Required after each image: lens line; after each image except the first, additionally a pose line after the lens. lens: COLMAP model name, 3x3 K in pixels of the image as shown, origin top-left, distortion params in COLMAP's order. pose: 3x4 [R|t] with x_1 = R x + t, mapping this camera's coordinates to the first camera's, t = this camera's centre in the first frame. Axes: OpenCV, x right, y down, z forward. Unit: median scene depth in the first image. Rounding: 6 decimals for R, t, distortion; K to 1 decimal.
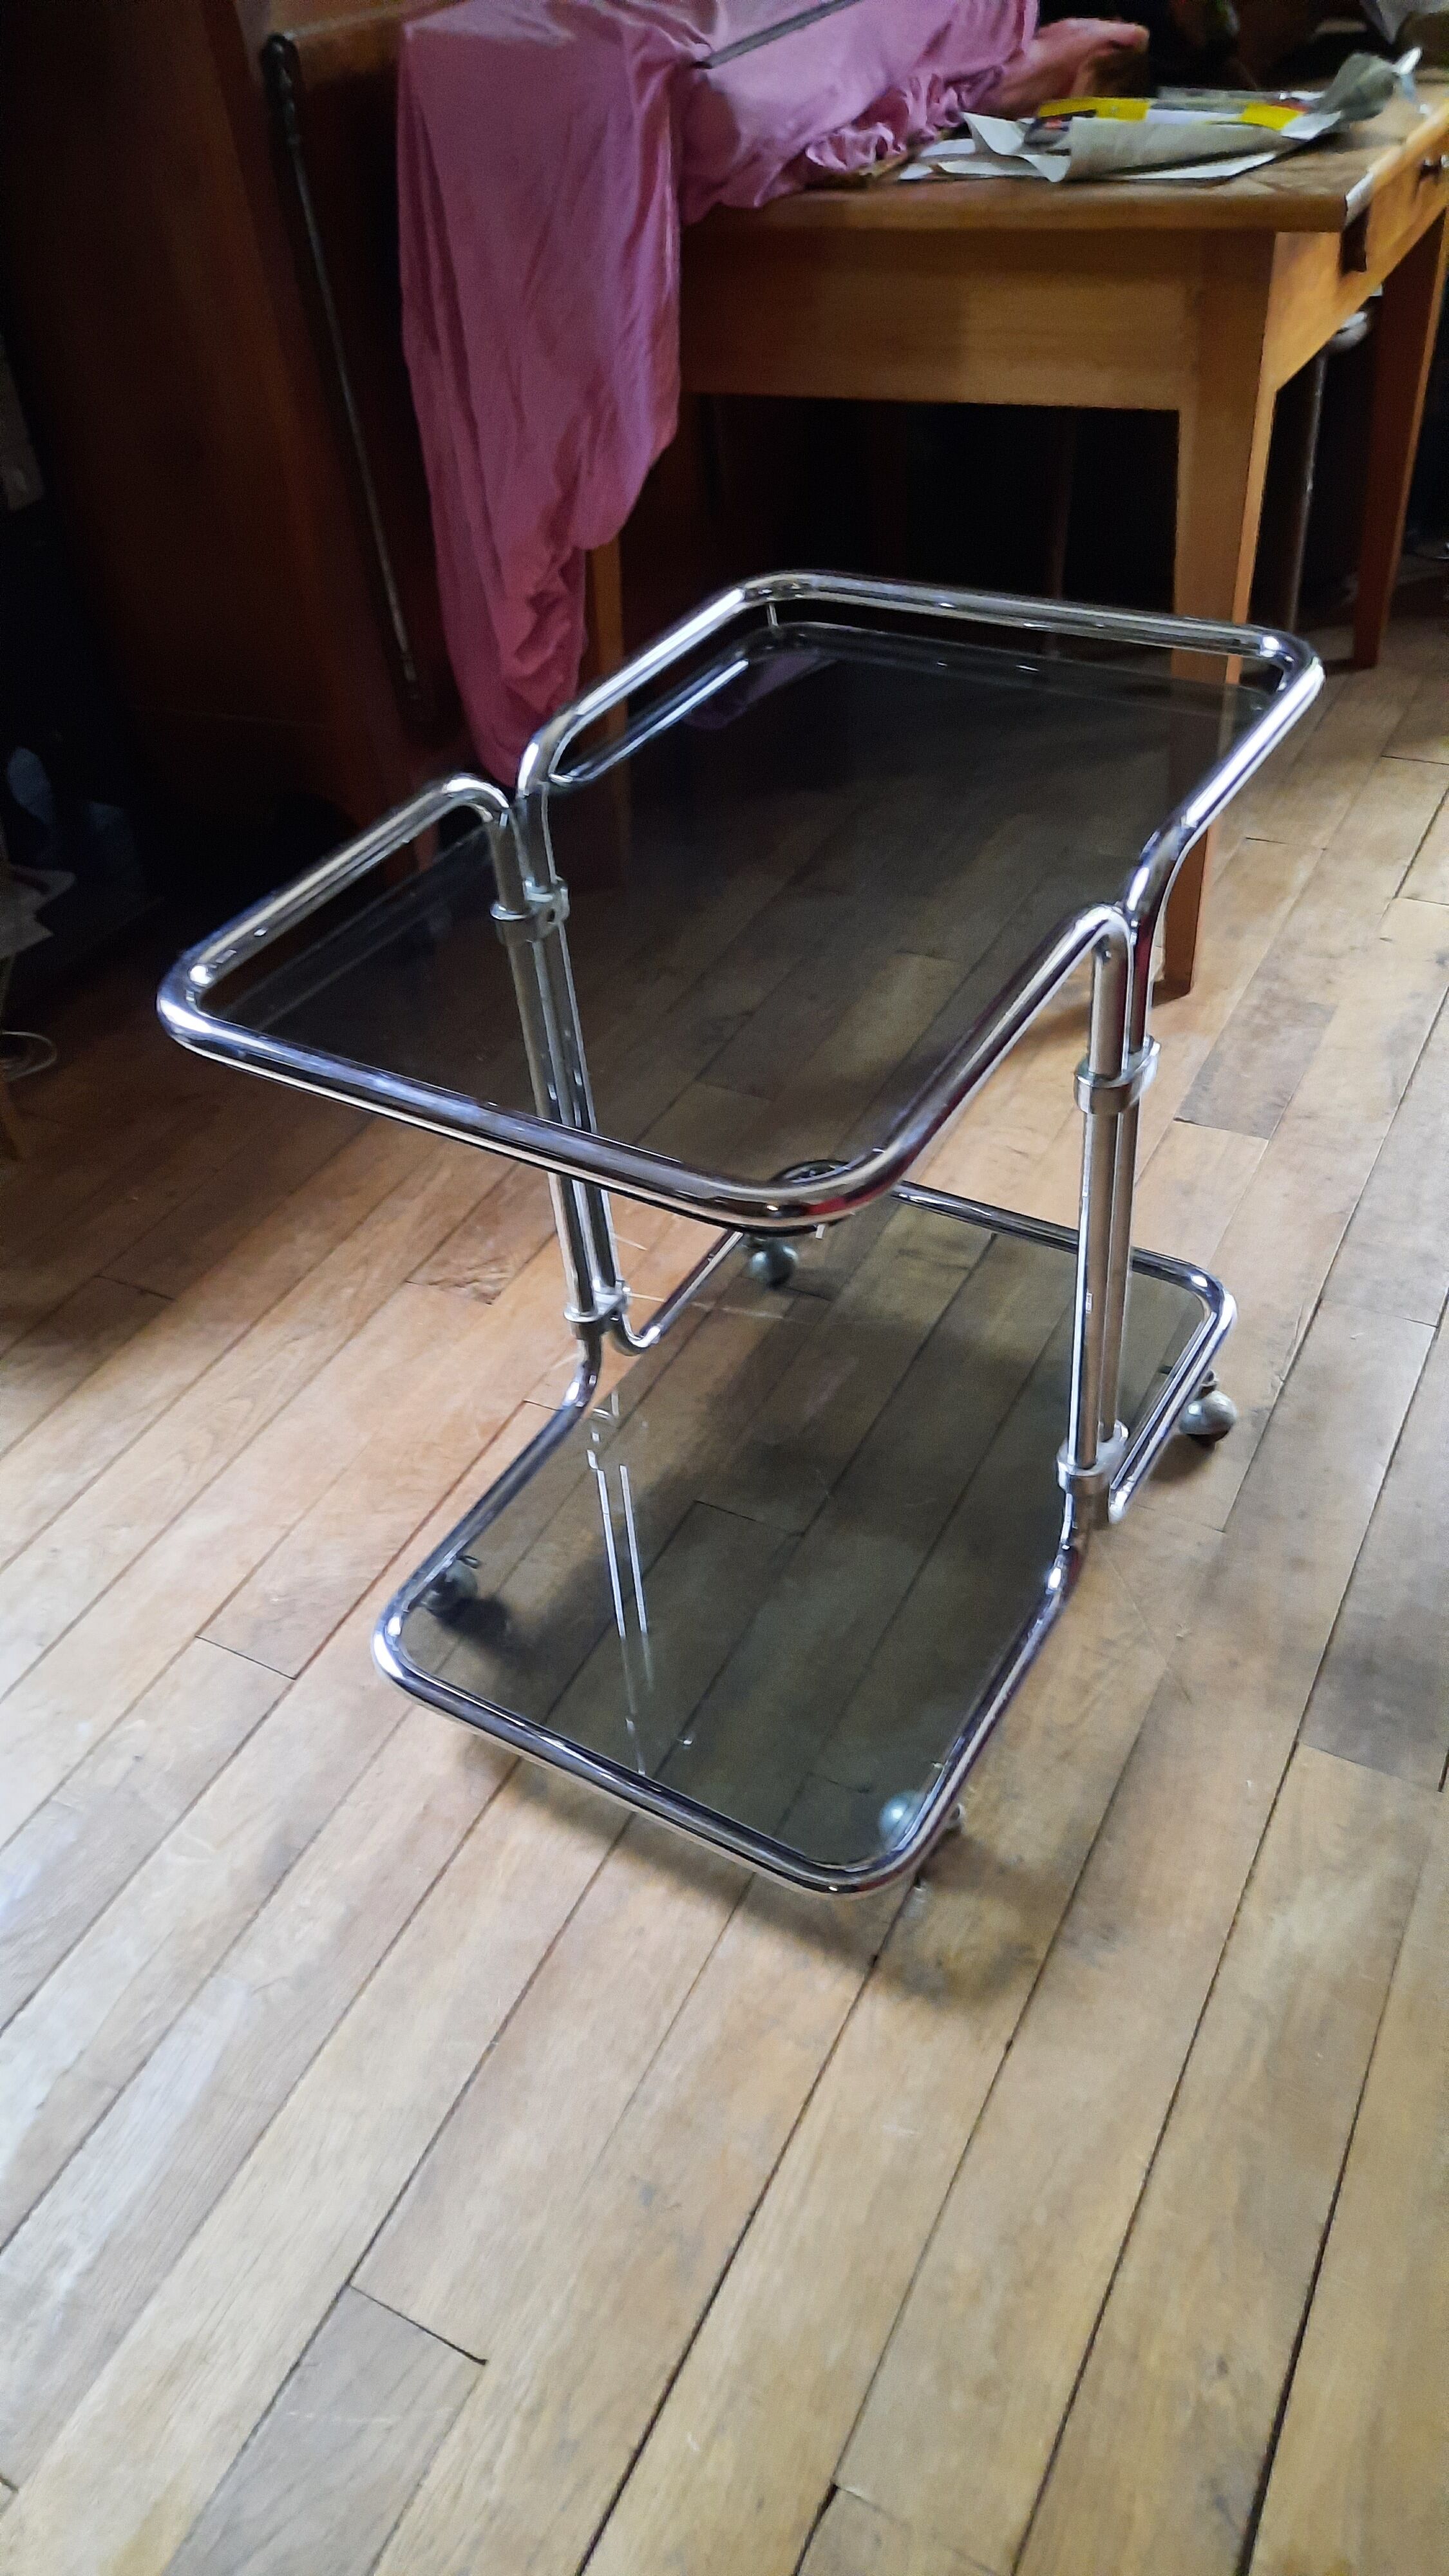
lens RADIAL K [[1862.1, 0, 740.8], [0, 1862.1, 1301.5], [0, 0, 1]] dist [0.040559, -0.046659]
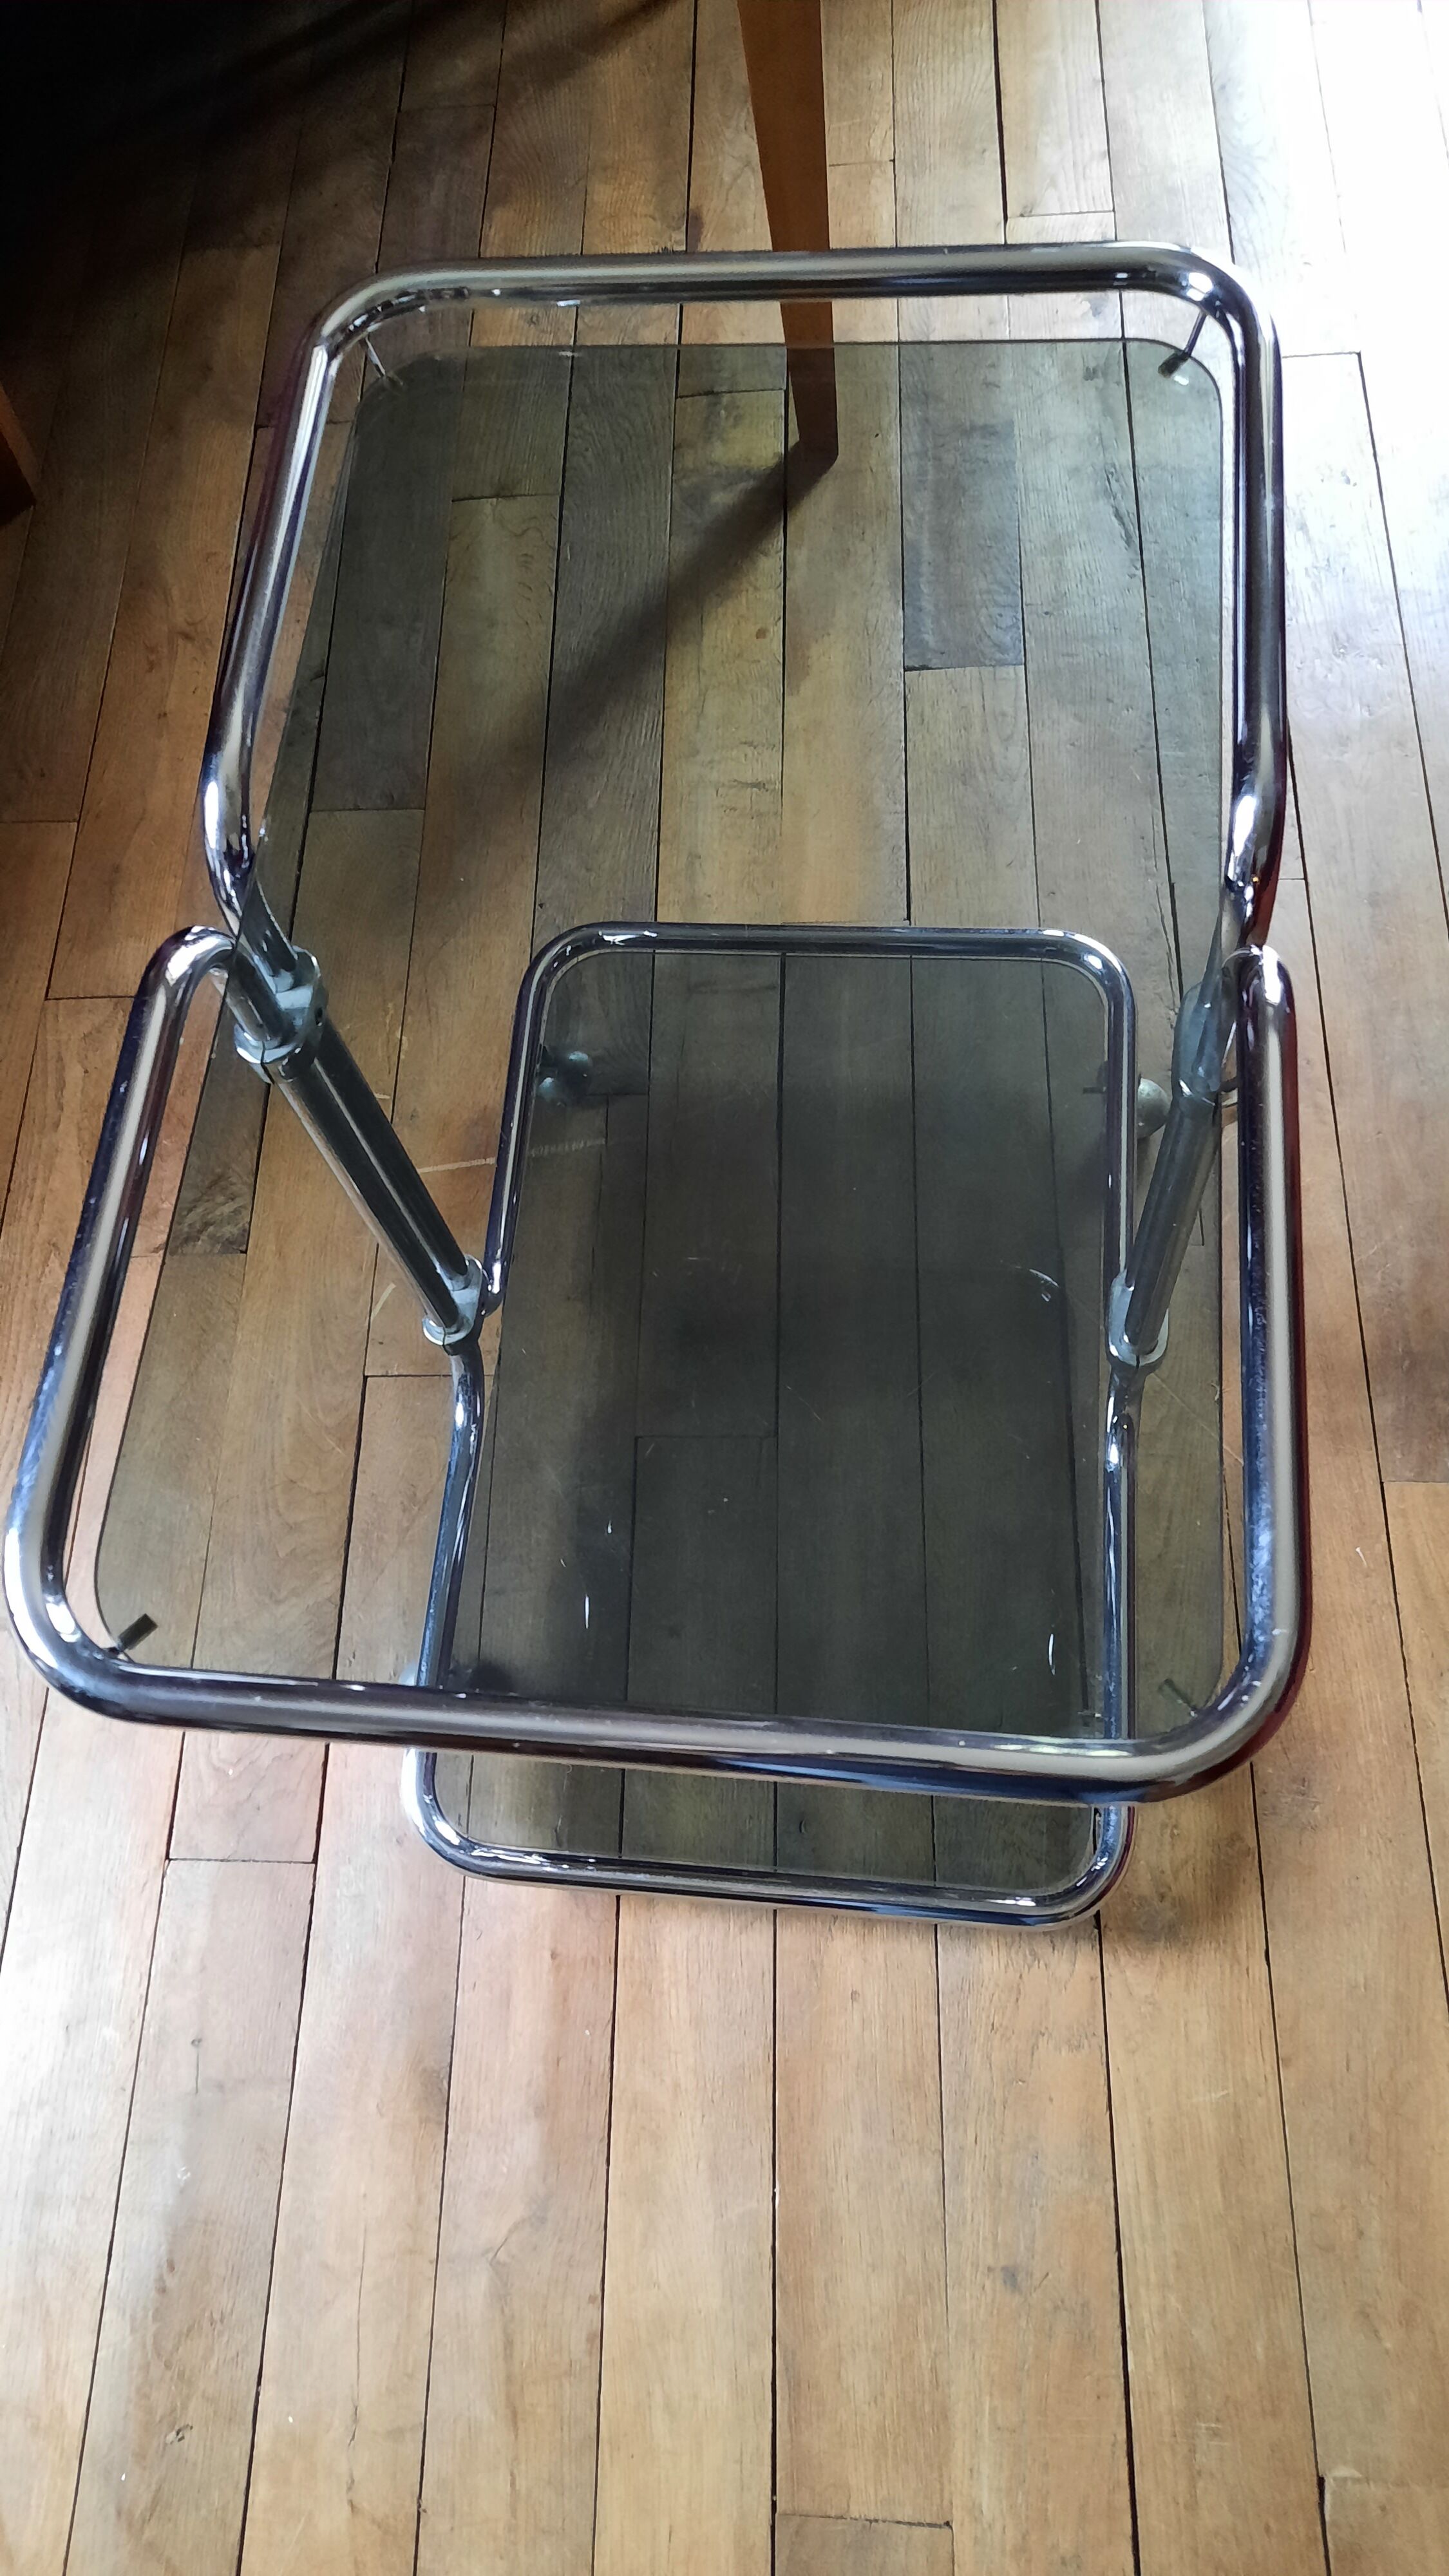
lens RADIAL K [[1862.1, 0, 716.3], [0, 1862.1, 1287.1], [0, 0, 1]] dist [0.040559, -0.046659]
pose [[0.903229, -0.399976, 0.155553, -0.107734], [0.304129, 0.852290, 0.425567, -0.337785], [-0.302793, -0.337077, 0.891457, 0.290662]]
